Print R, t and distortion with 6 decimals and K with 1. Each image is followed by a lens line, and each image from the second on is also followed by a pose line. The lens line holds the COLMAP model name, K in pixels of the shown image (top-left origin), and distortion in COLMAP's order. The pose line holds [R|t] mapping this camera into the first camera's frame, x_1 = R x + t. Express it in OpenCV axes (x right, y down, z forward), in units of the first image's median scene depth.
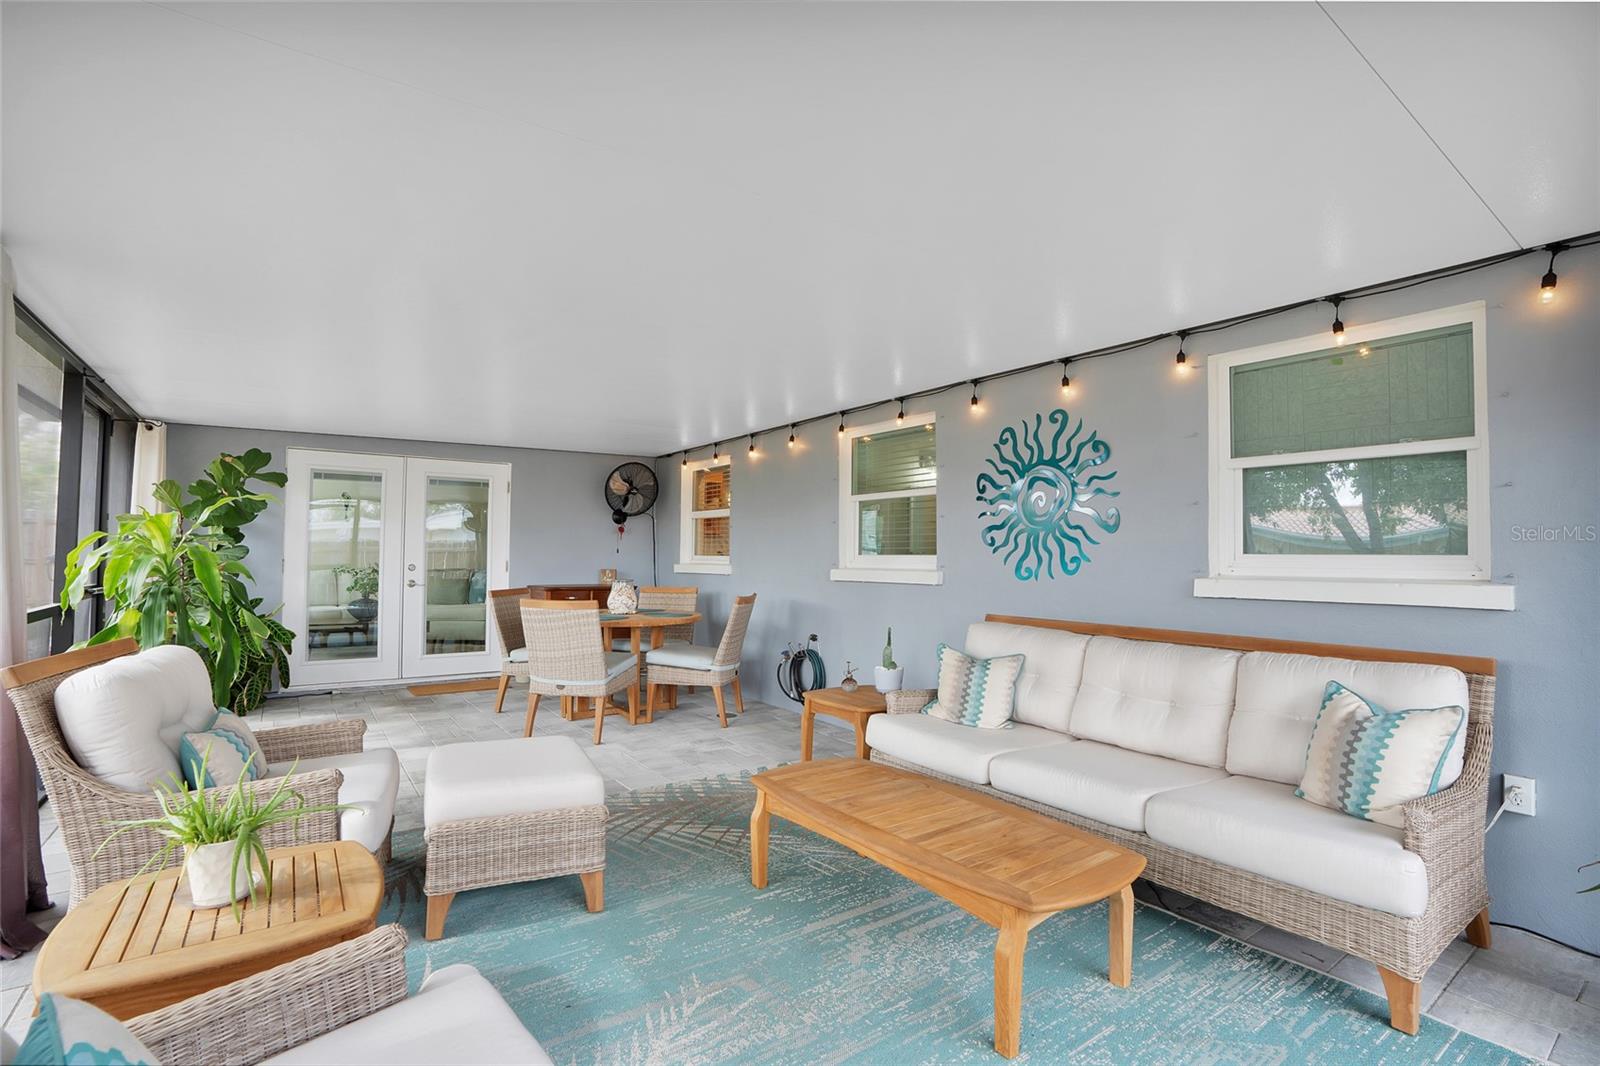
lens RADIAL K [[741.9, 0, 805.7], [0, 741.9, 533.3], [0, 0, 1]] dist [-0.076338, 0.033486]
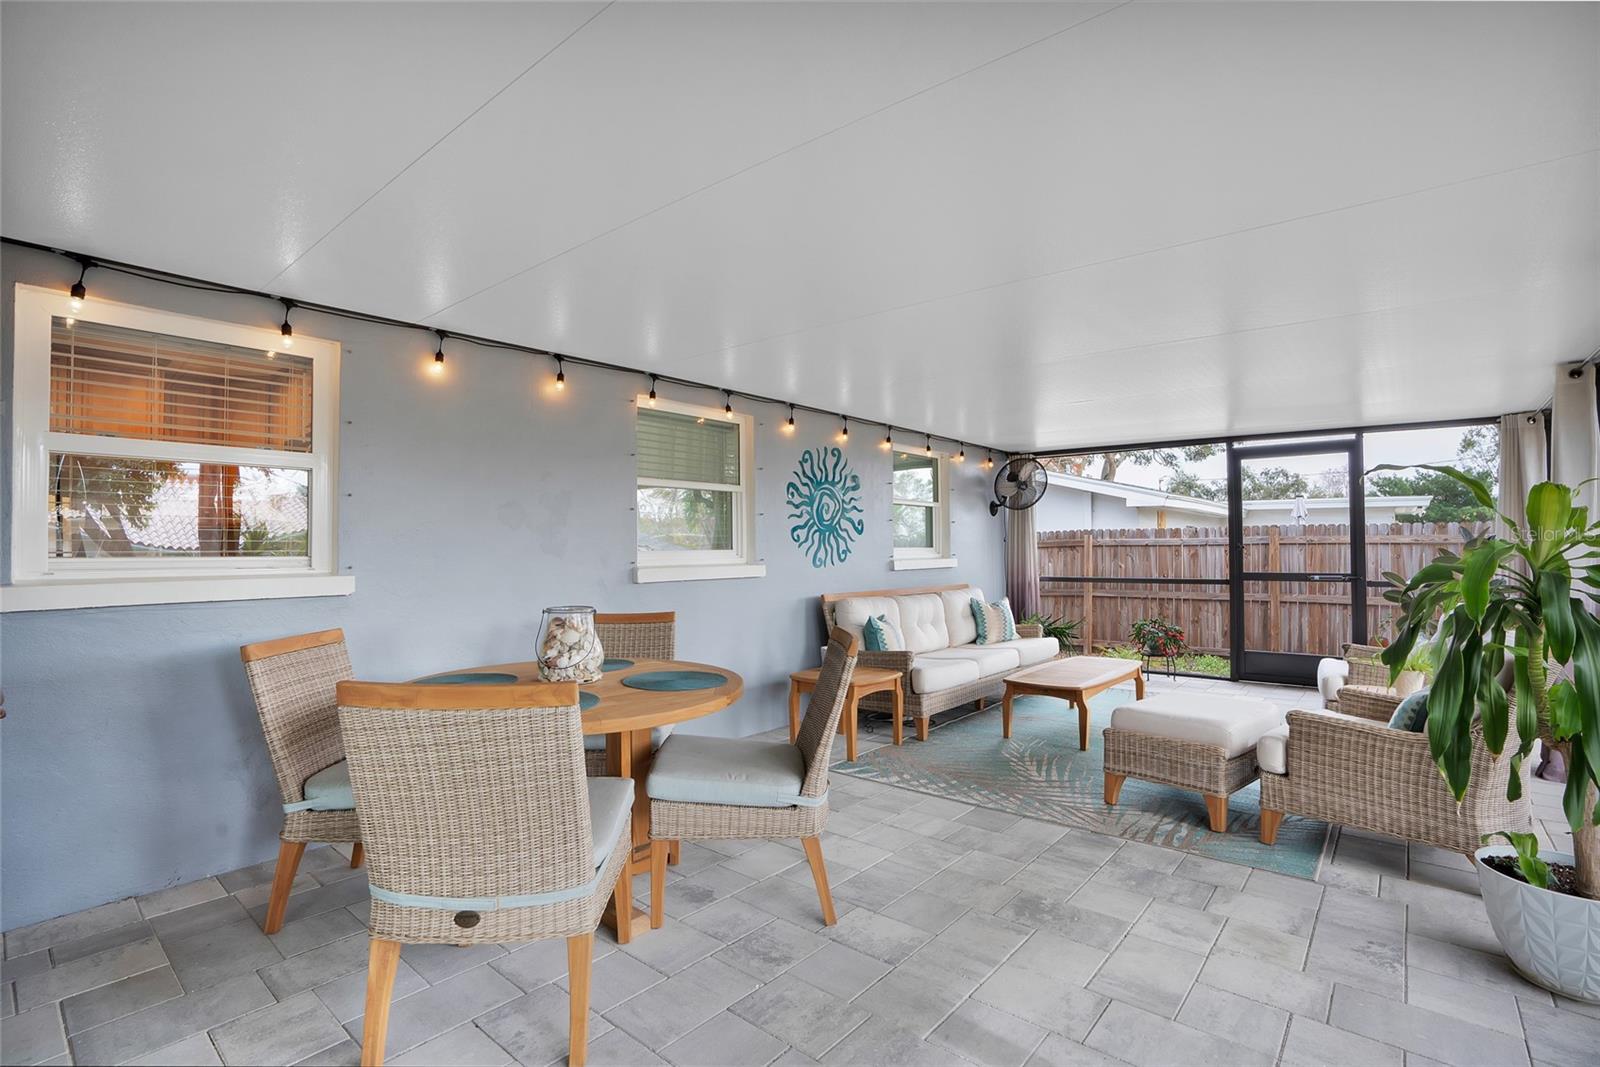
lens RADIAL K [[741.9, 0, 805.7], [0, 741.9, 533.8], [0, 0, 1]] dist [-0.076338, 0.033486]
pose [[-0.230532, 0.025267, 0.972737, -0.983974], [-0.014489, 0.999463, -0.029395, 0.040869], [-0.972957, -0.020871, -0.230042, 1.297779]]
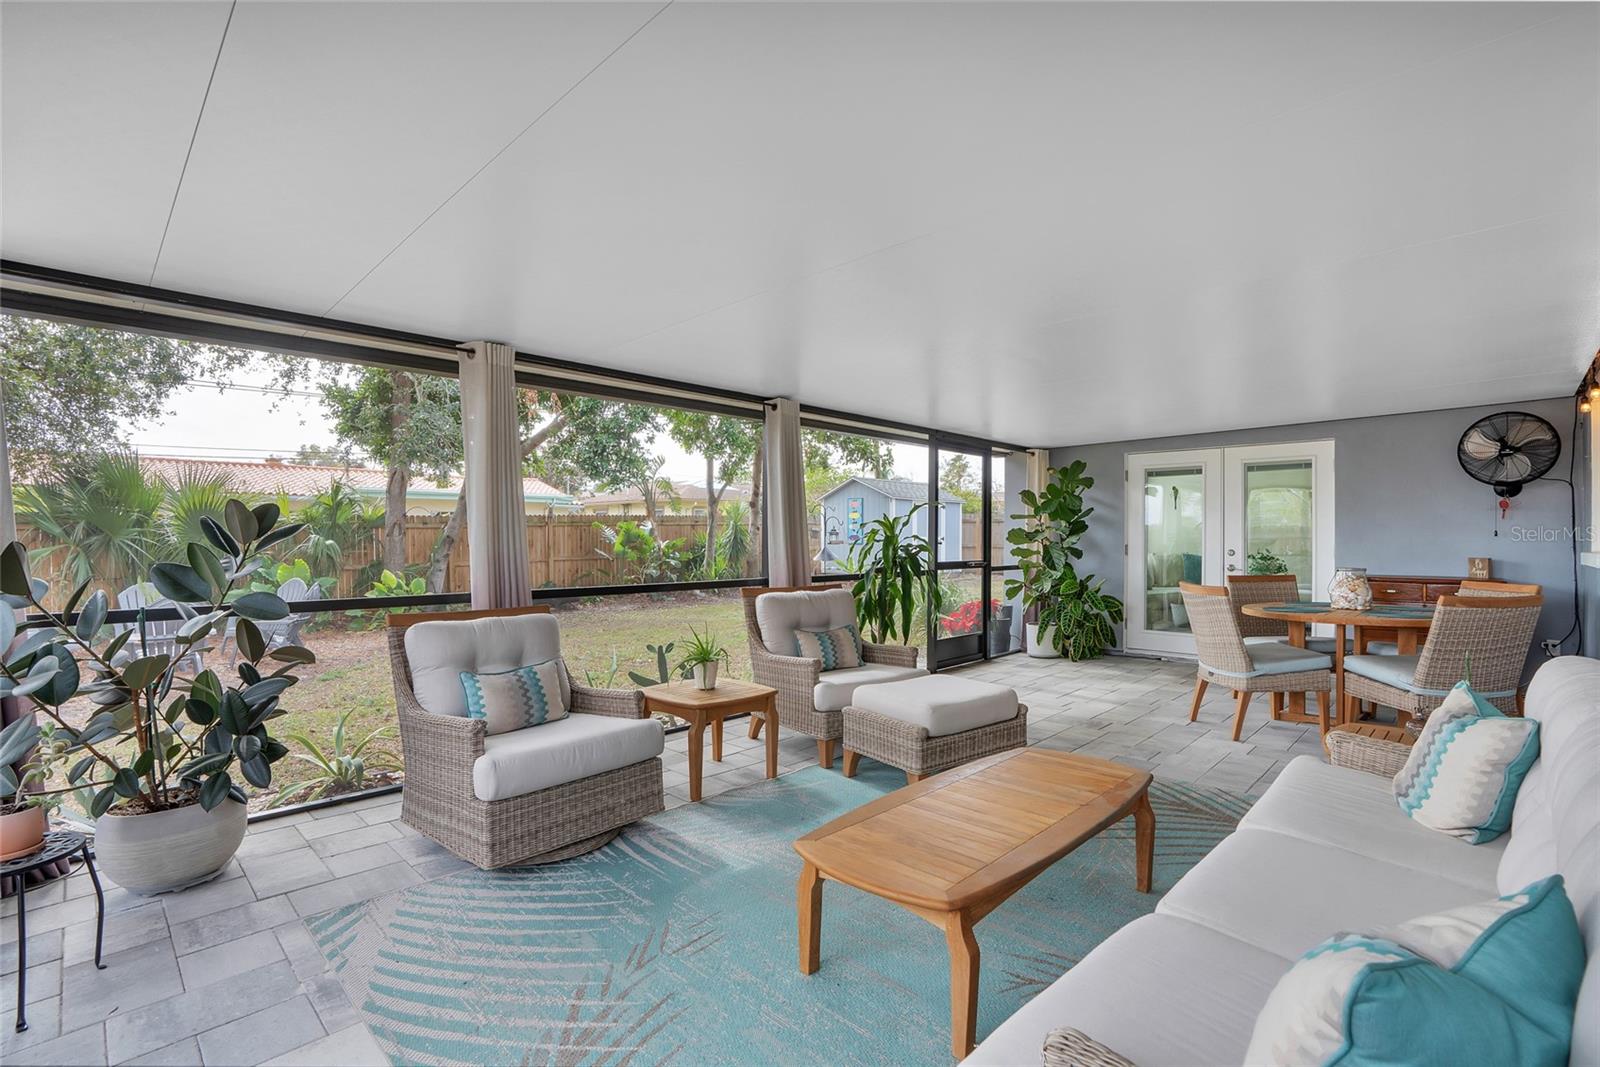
lens RADIAL K [[741.9, 0, 805.7], [0, 741.9, 533.8], [0, 0, 1]] dist [-0.076338, 0.033486]
pose [[0.172872, -0.014131, -0.984843, 0.600505], [0.027339, 0.999581, -0.009543, 0.020866], [0.984565, -0.025275, 0.173186, 0.350249]]
